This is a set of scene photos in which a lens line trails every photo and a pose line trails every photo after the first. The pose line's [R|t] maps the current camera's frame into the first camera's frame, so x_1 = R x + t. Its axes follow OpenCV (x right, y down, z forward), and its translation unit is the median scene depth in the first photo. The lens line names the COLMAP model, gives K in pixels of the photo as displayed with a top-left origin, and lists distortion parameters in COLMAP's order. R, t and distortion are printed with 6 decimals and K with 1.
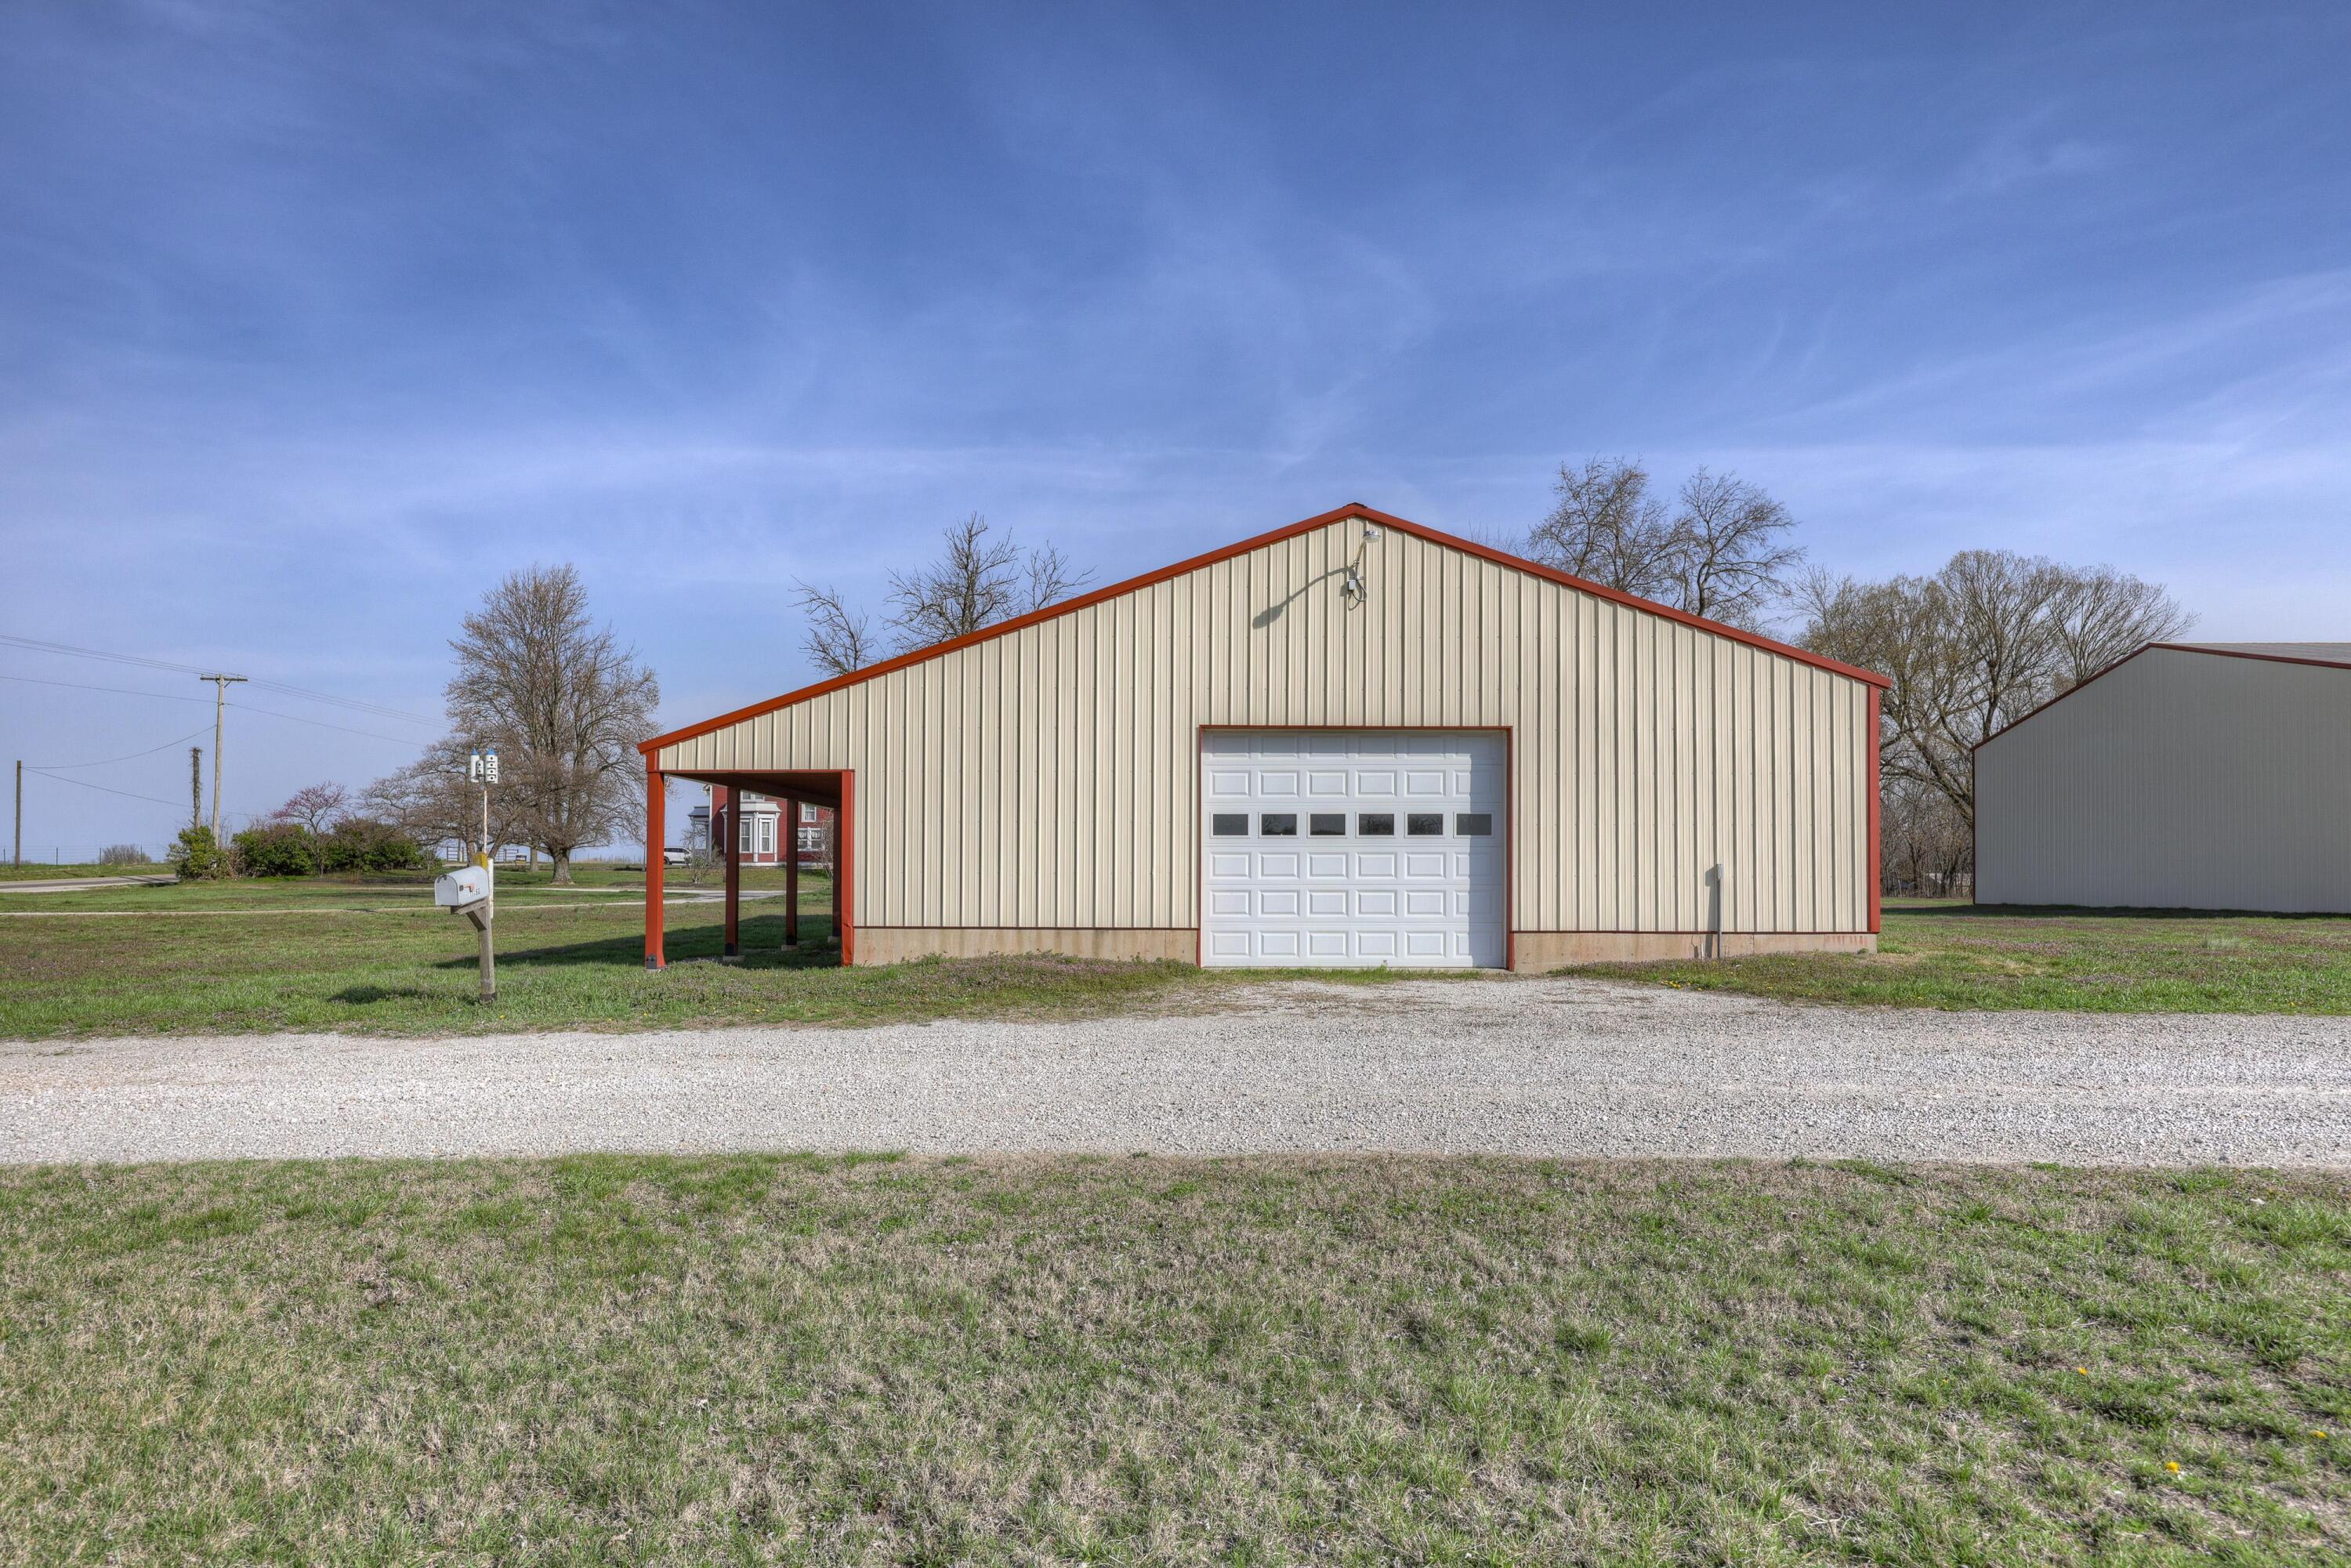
lens RADIAL K [[1393.8, 0, 1177.6], [0, 1393.8, 875.2], [0, 0, 1]] dist [0.001910, 0.000121]
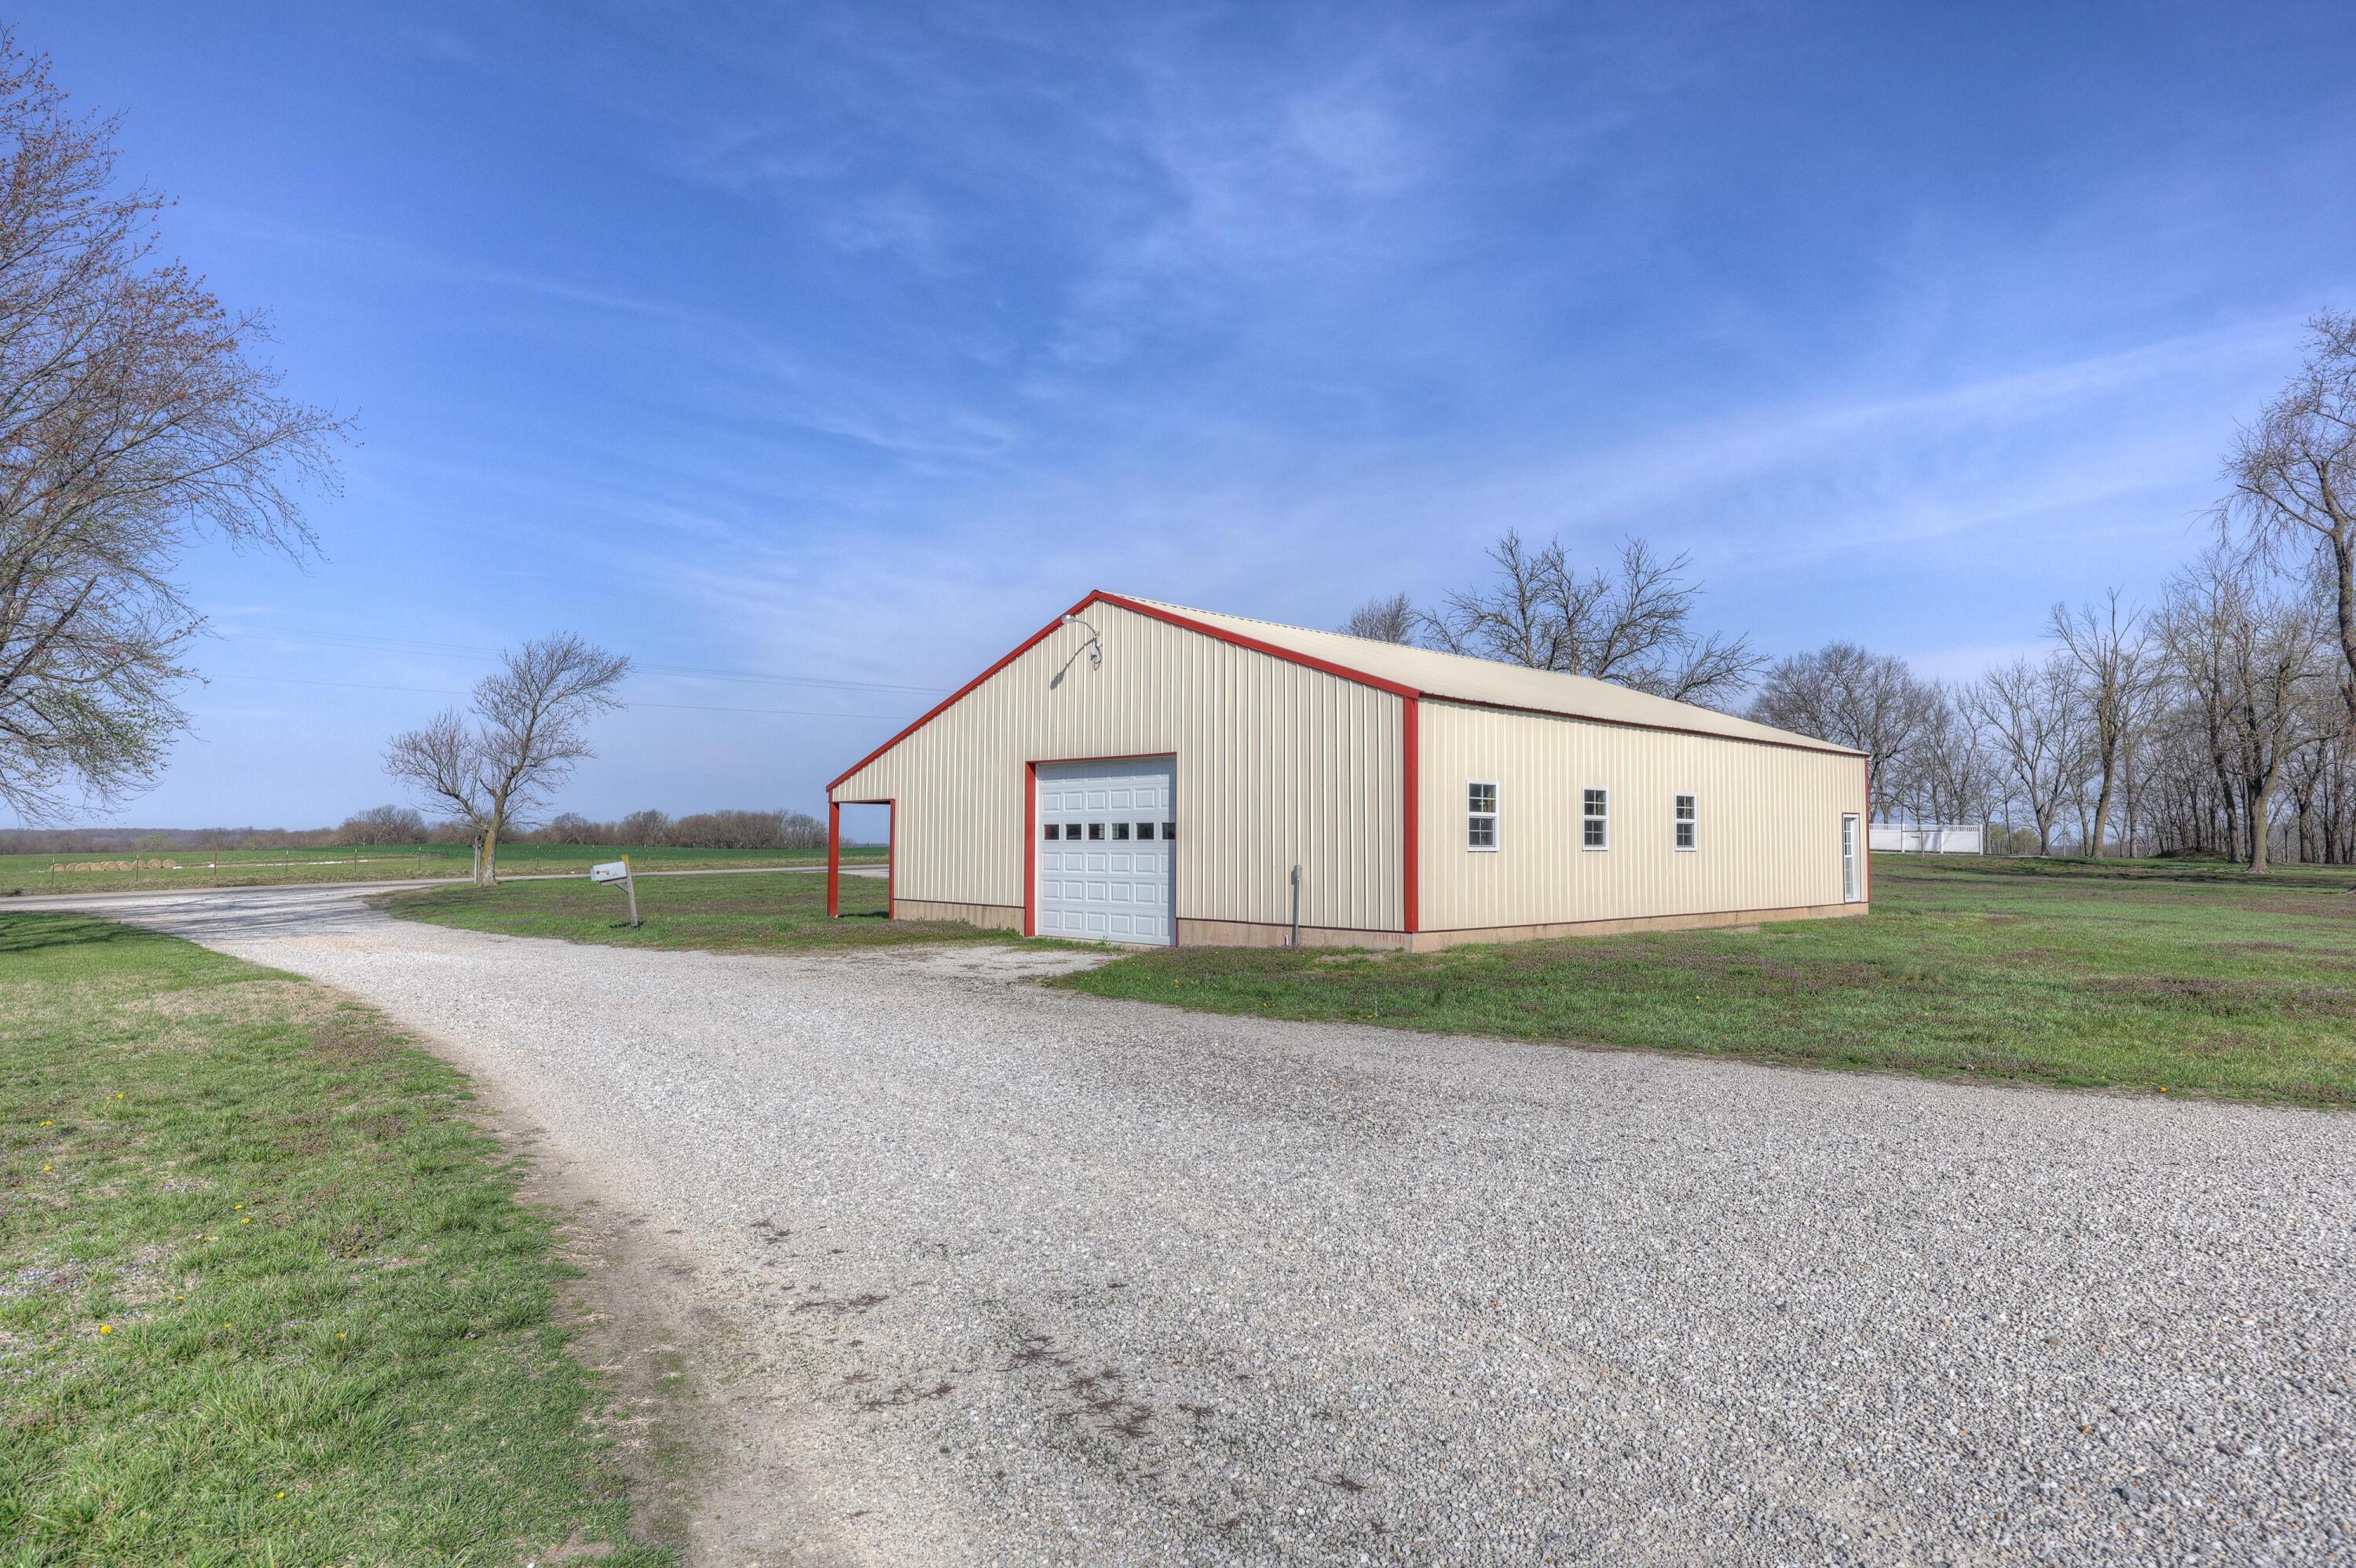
lens RADIAL K [[1392.0, 0, 1210.9], [0, 1392.0, 841.9], [0, 0, 1]] dist [0.000359, 0.000148]
pose [[0.693254, 0.000836, -0.720693, 1.153189], [-0.008541, 0.999939, -0.007056, -0.018368], [0.720642, 0.011047, 0.693219, 0.161672]]
